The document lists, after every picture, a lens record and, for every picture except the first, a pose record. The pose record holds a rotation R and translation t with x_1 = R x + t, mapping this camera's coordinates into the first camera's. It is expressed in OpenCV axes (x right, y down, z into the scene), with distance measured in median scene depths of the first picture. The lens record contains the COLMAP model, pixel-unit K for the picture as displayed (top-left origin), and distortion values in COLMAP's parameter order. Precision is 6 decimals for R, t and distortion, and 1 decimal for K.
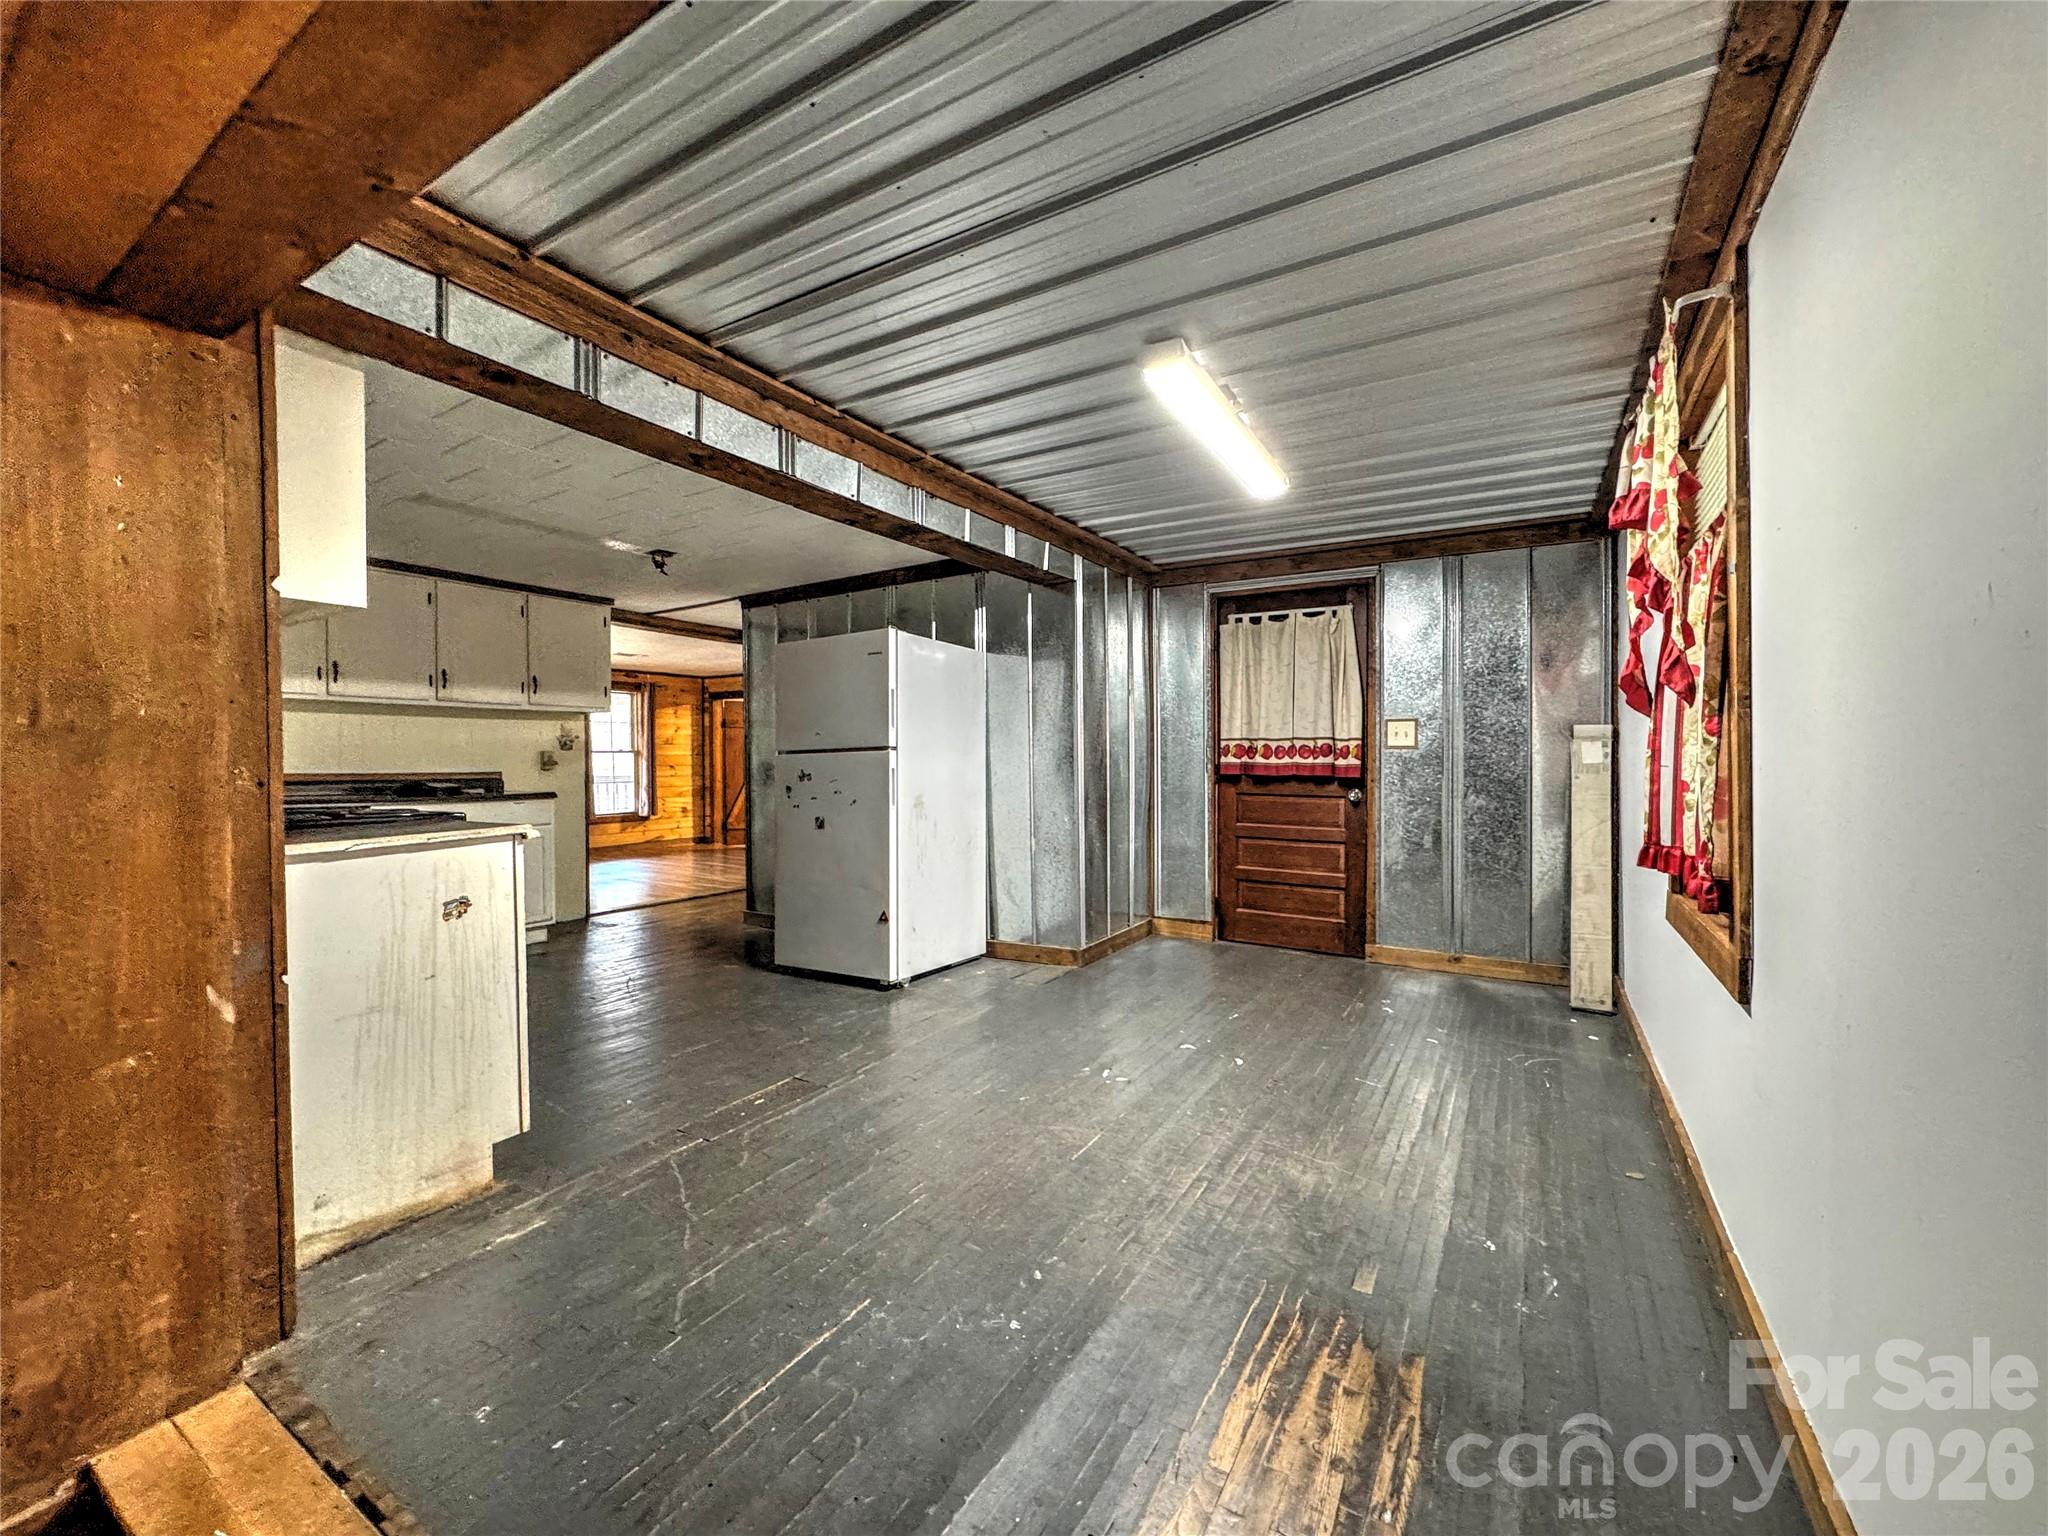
lens RADIAL K [[821.3, 0, 1017.0], [0, 821.3, 761.7], [0, 0, 1]] dist [-0.002530, 0.000004]
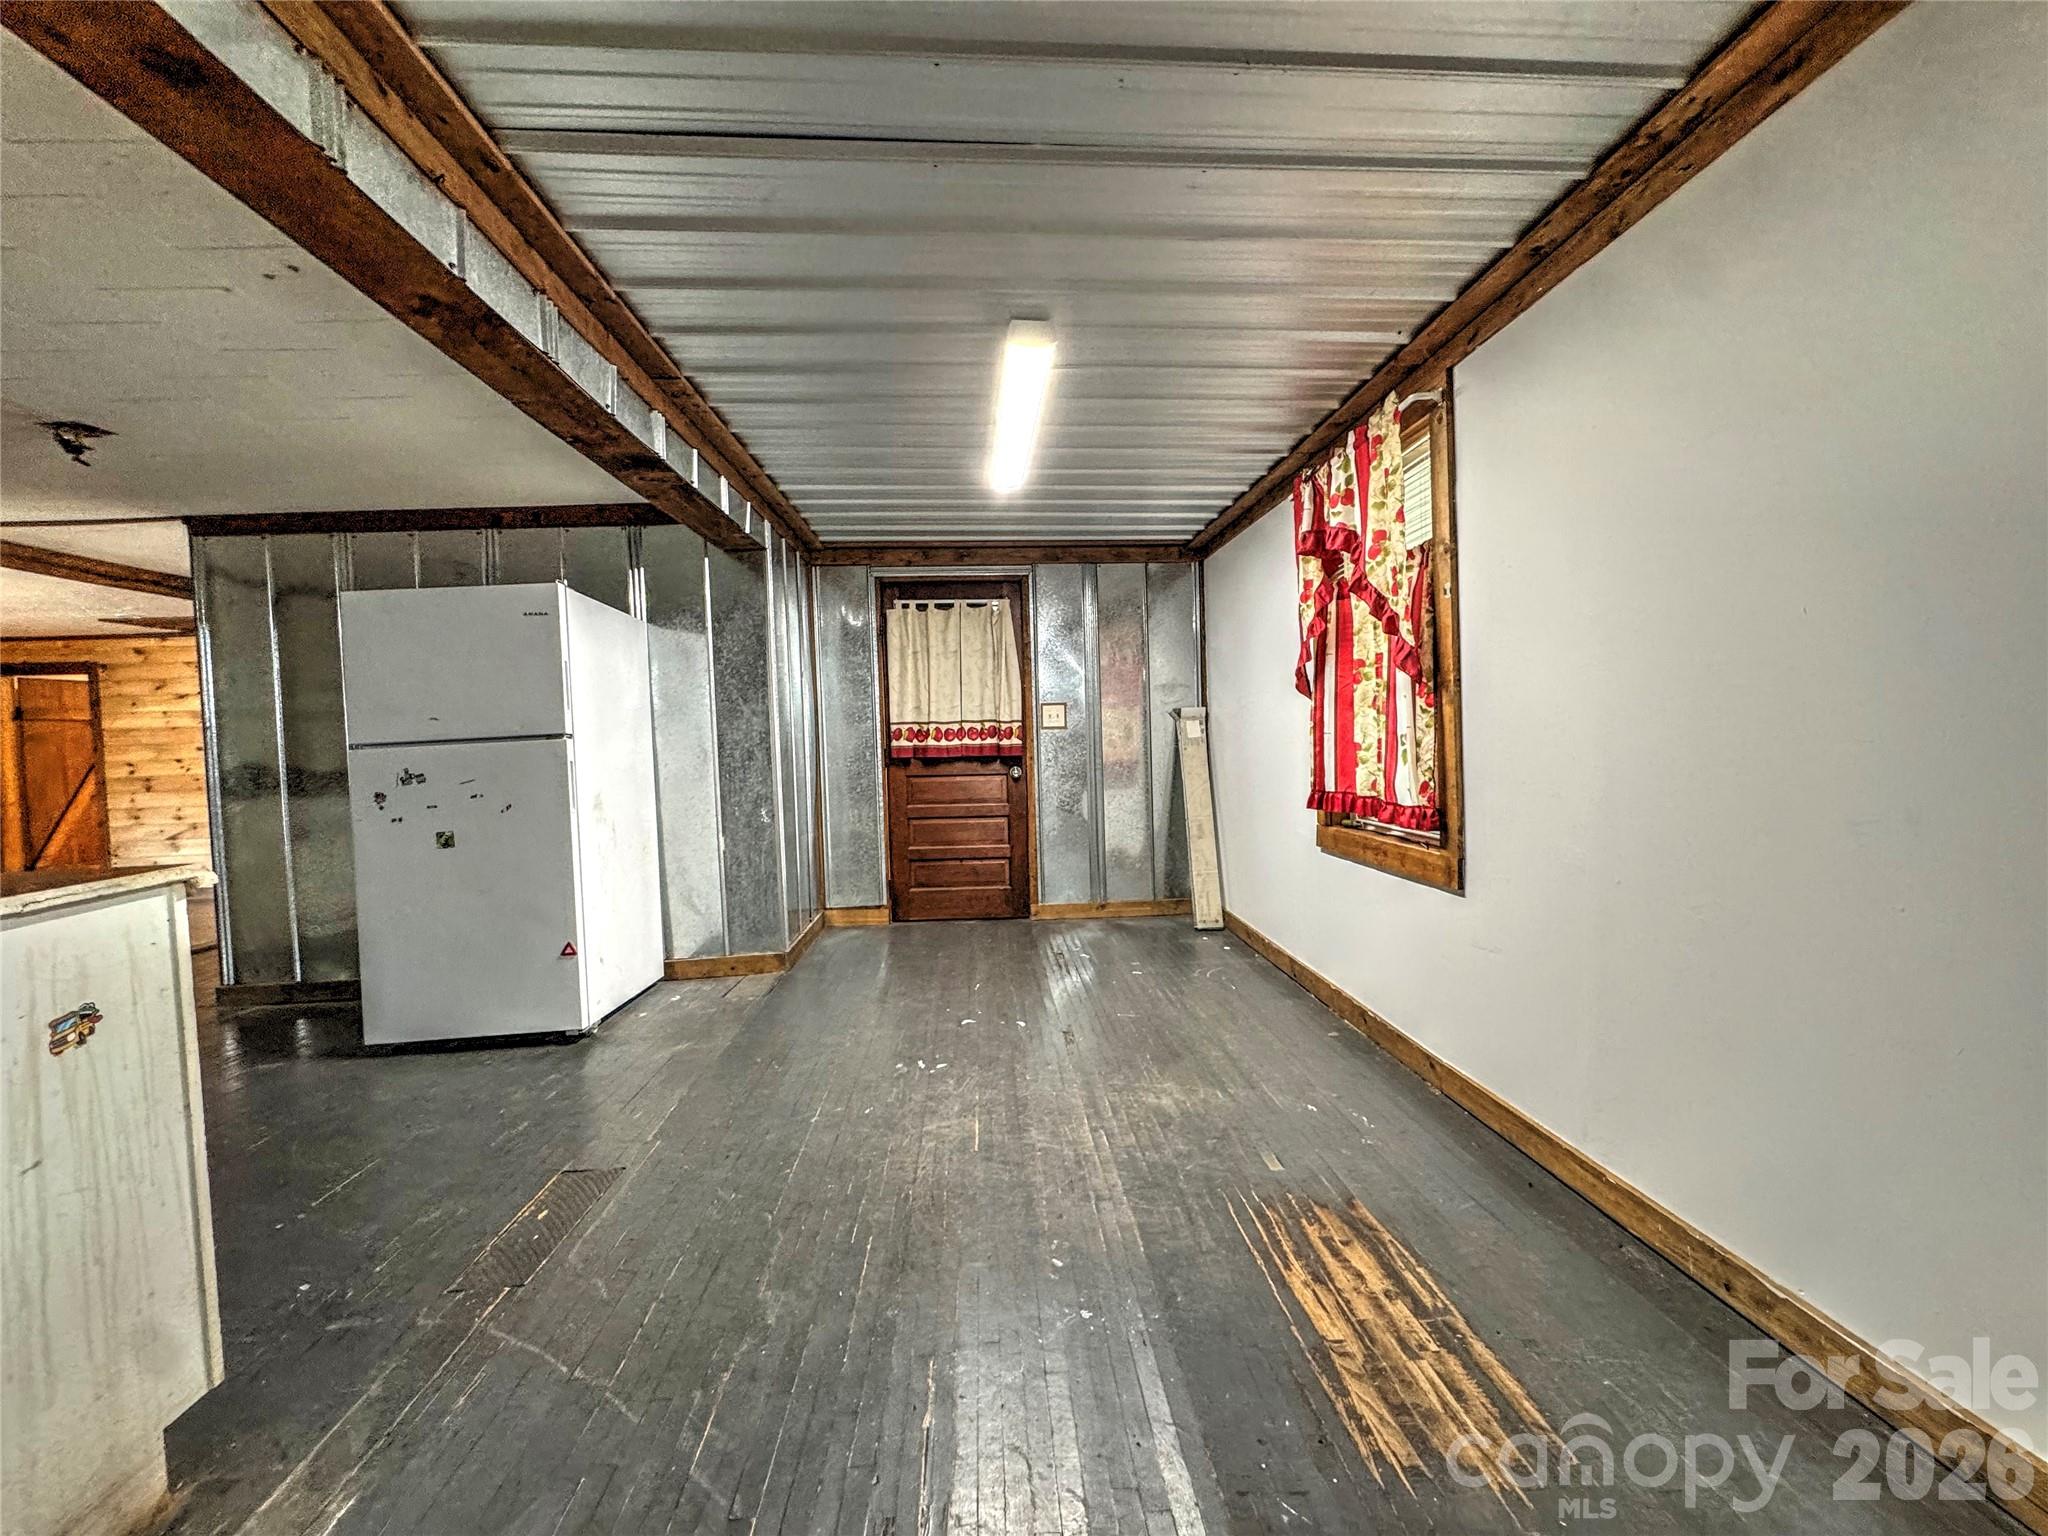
lens RADIAL K [[821.3, 0, 1017.0], [0, 821.3, 761.7], [0, 0, 1]] dist [-0.002530, 0.000004]
pose [[0.817919, -0.036211, 0.574192, -0.233065], [0.030610, 0.999343, 0.019419, 0.005627], [-0.574518, 0.001693, 0.818490, 0.098464]]
